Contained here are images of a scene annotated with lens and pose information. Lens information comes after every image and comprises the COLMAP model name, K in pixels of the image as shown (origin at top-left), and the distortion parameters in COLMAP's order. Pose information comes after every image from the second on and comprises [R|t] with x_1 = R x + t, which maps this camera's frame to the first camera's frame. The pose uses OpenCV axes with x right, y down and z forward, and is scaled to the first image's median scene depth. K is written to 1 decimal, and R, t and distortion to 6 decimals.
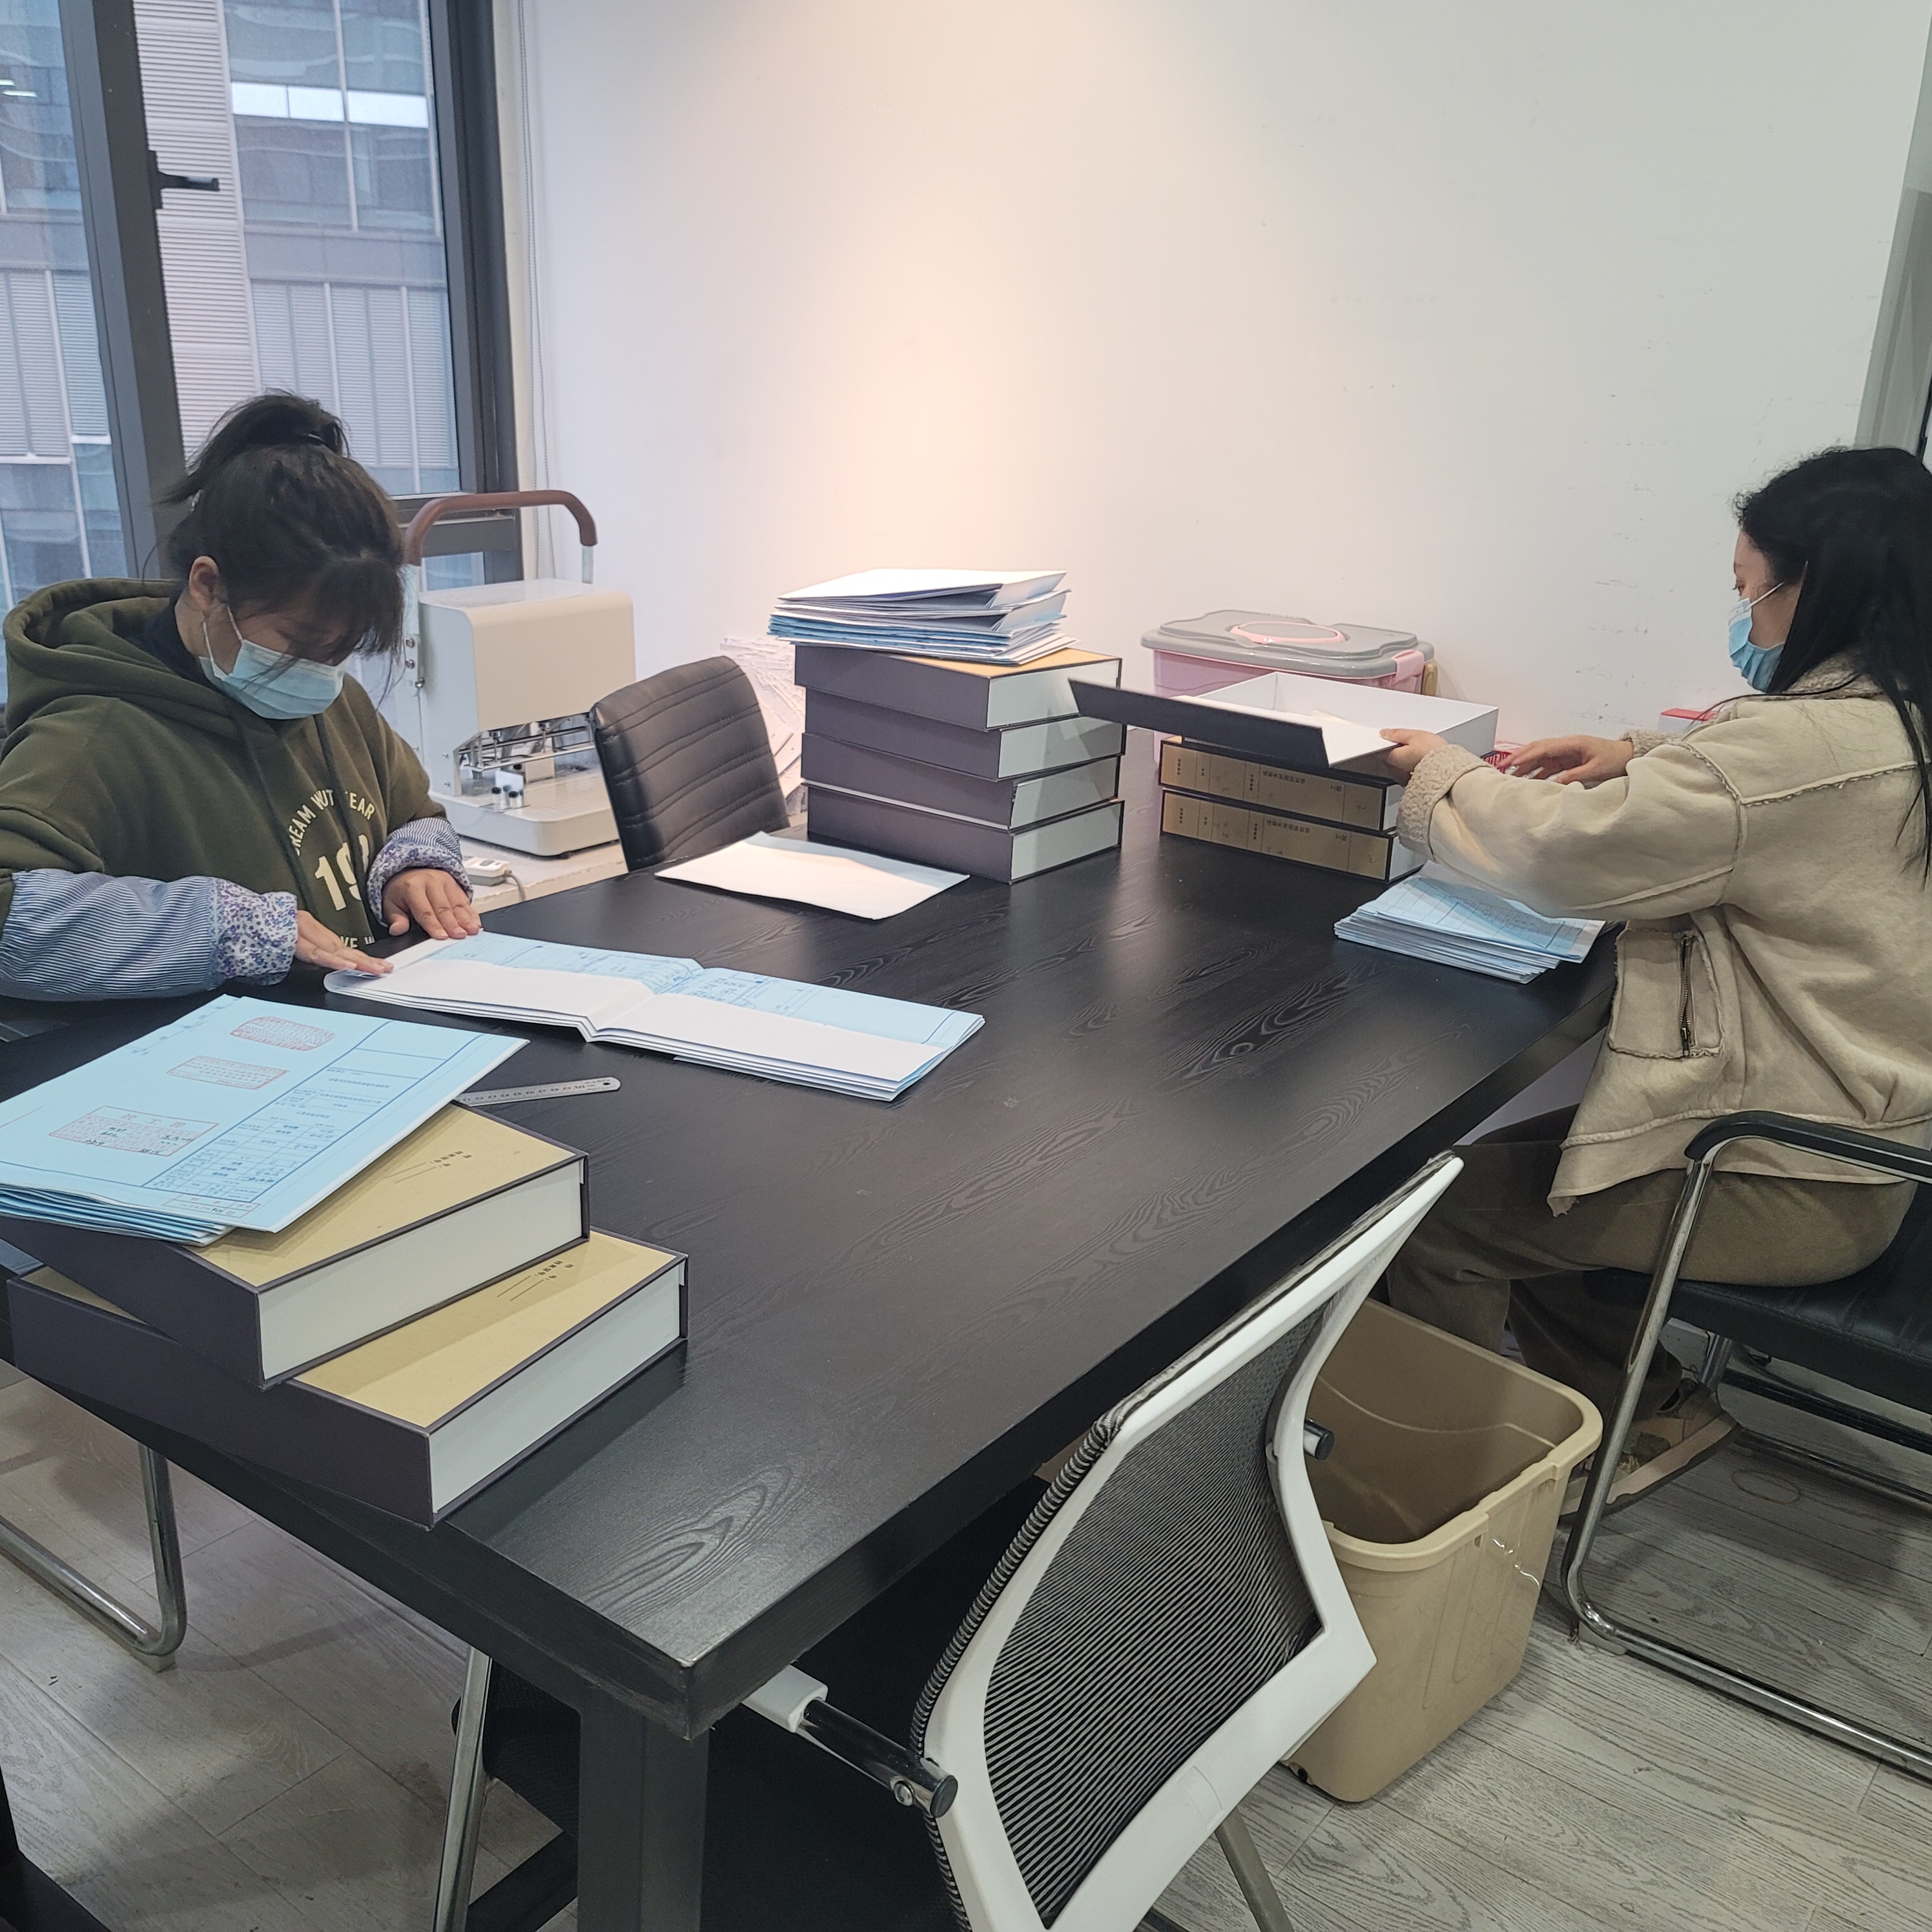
lens RADIAL K [[1872.8, 0, 972.0], [0, 1872.8, 983.7], [0, 0, 1]] dist [0.030275, 0.015040]
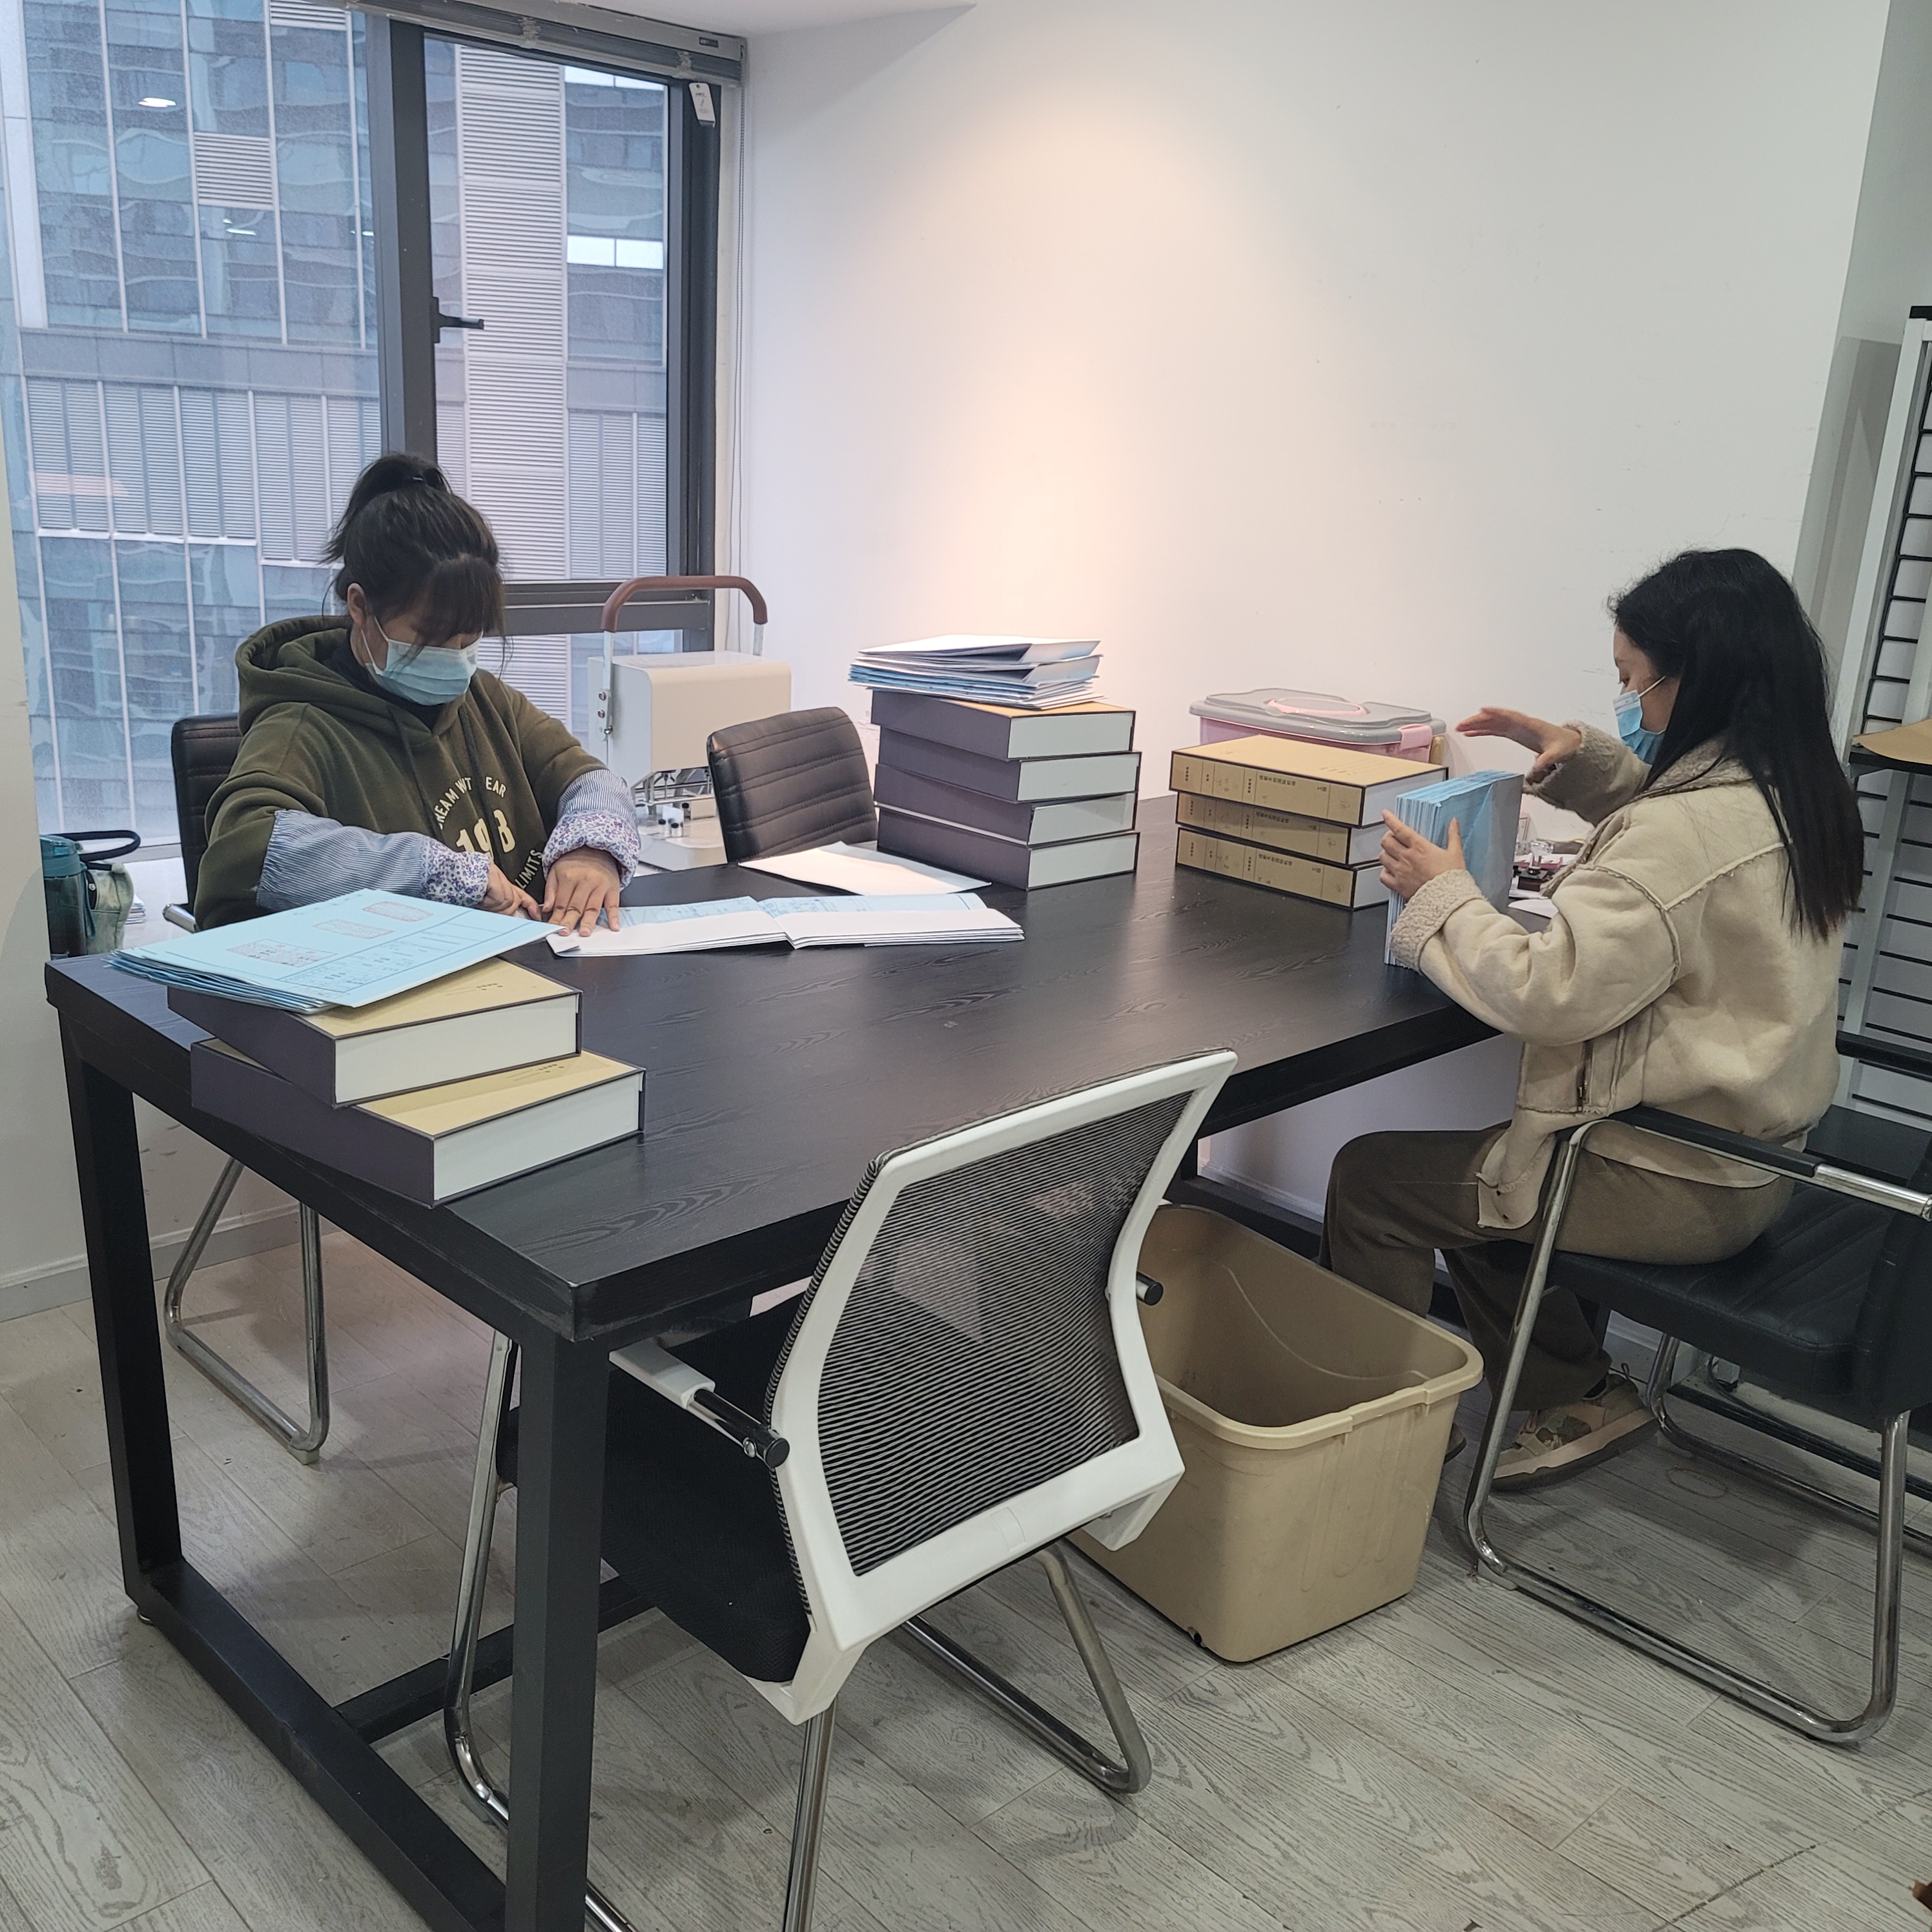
lens RADIAL K [[1902.8, 0, 961.3], [0, 1902.8, 985.1], [0, 0, 1]] dist [0.014243, 0.086033]
pose [[0.987333, 0.060172, -0.146808, 0.166347], [-0.070206, 0.995468, -0.064145, 0.091326], [0.142283, 0.073639, 0.987083, -0.216582]]
